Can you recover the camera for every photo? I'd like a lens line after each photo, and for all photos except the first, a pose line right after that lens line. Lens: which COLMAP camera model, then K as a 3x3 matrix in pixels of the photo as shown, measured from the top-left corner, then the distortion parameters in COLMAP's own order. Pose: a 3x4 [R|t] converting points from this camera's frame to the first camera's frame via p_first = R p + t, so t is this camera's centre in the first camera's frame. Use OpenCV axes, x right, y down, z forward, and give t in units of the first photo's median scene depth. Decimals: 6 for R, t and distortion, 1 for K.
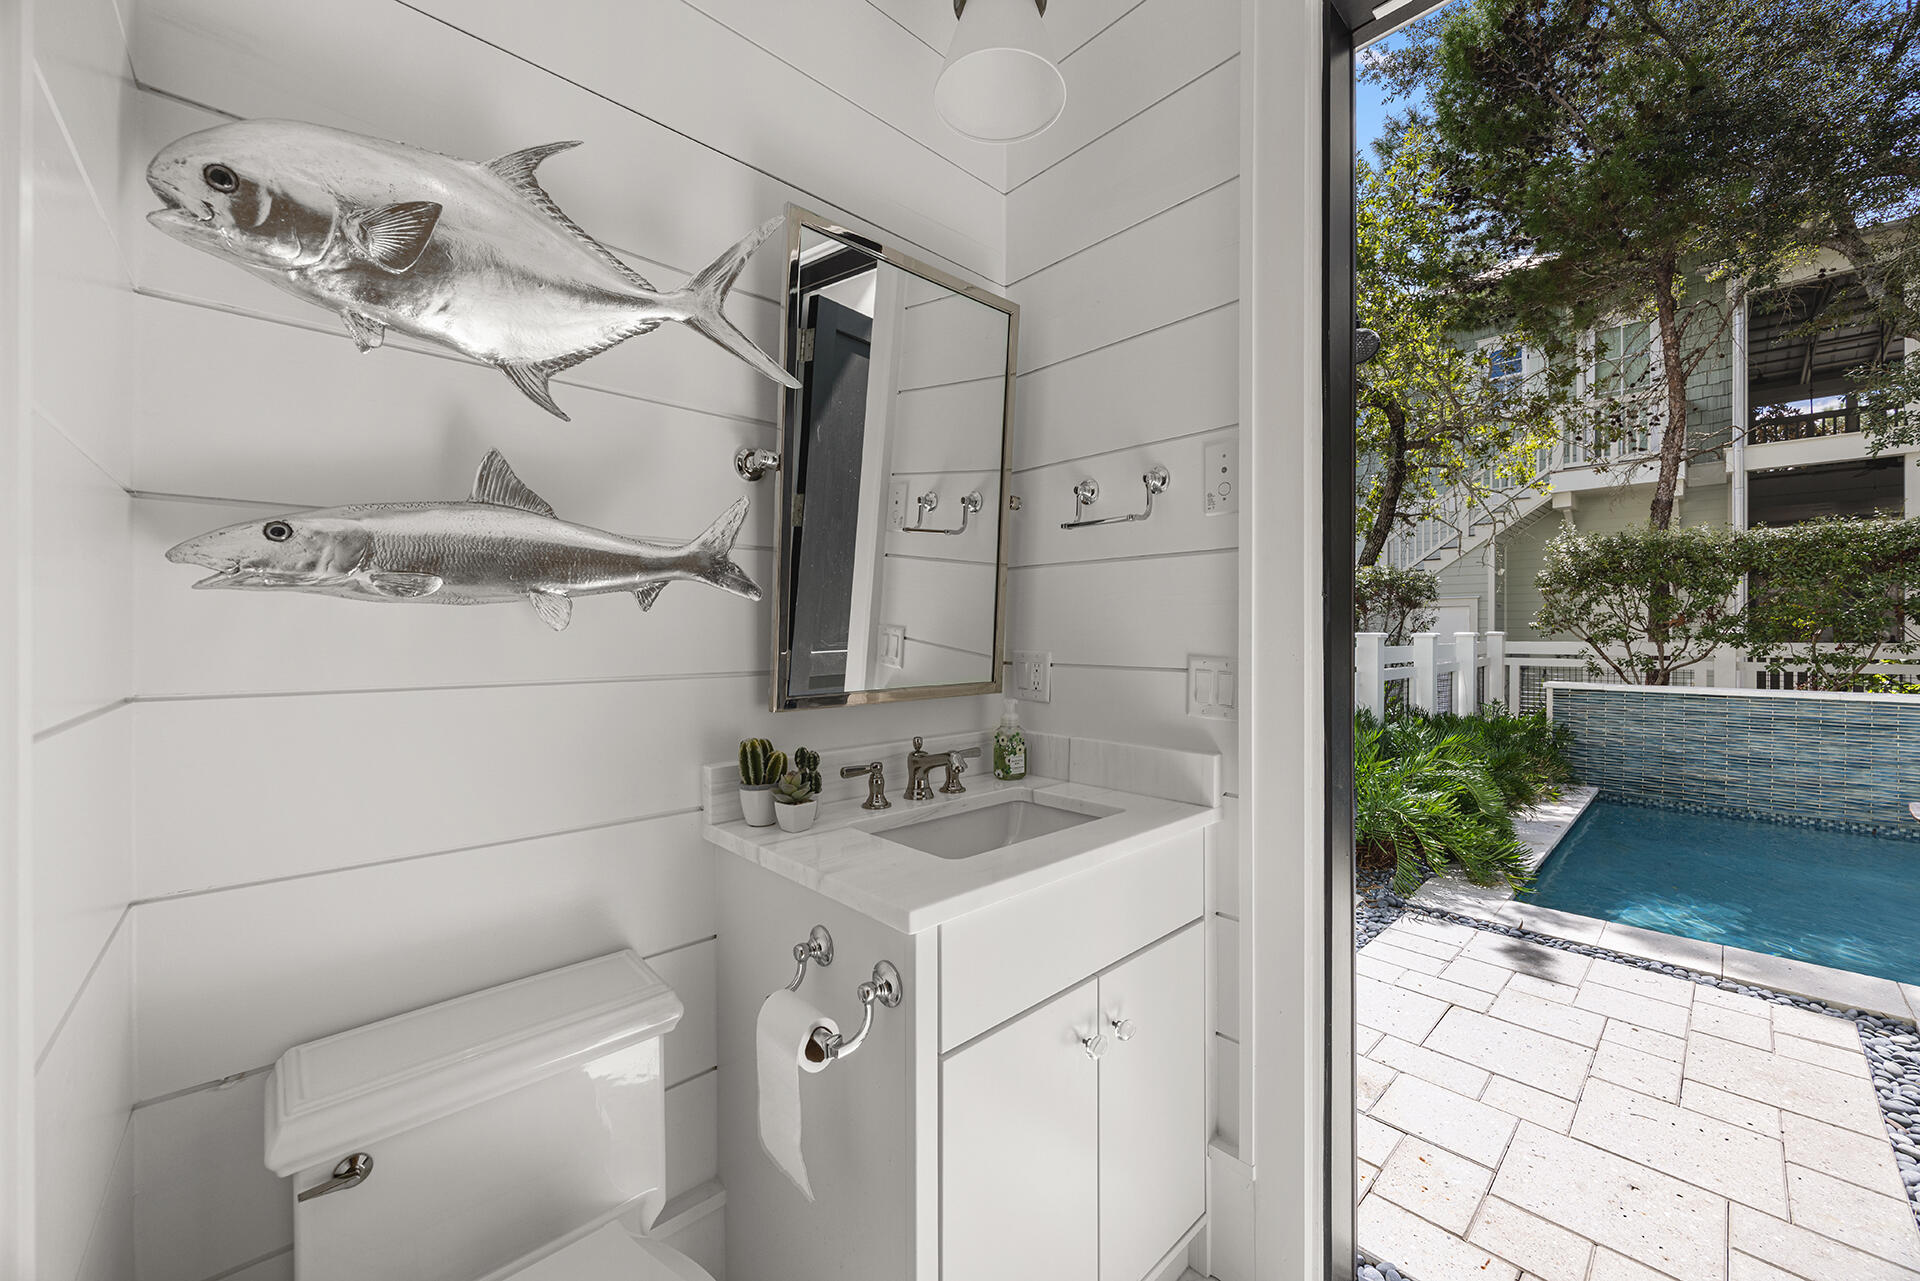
lens RADIAL K [[734.5, 0, 965.5], [0, 734.5, 637.0], [0, 0, 1]] dist [-0.001858, -0.000016]
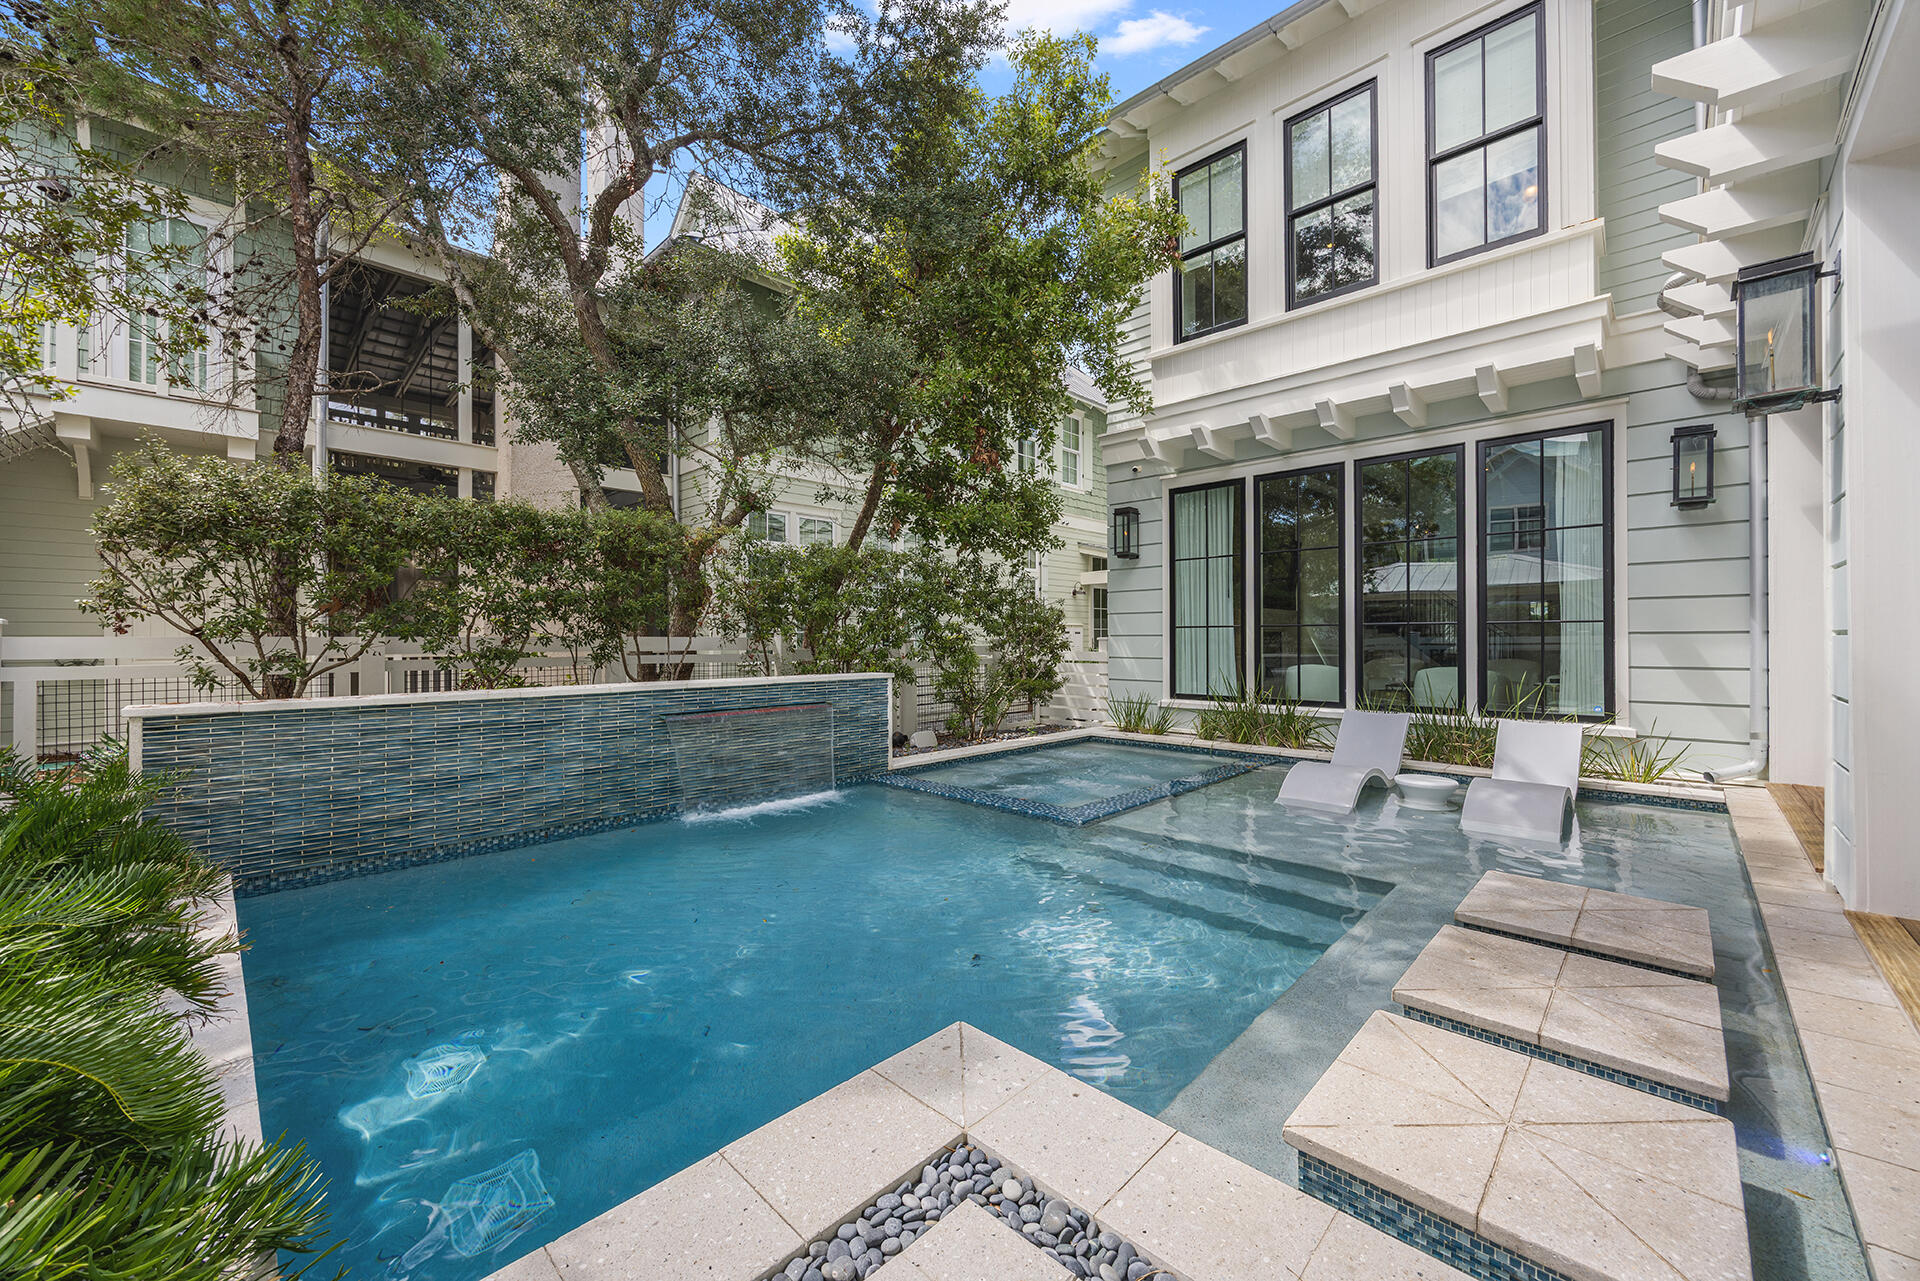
lens RADIAL K [[734.5, 0, 965.5], [0, 734.5, 637.0], [0, 0, 1]] dist [-0.001858, -0.000016]
pose [[-0.035038, 0.002384, 0.999383, 0.219179], [0.004892, 0.999986, -0.002214, 0.012664], [-0.999374, 0.004811, -0.035049, 0.385938]]
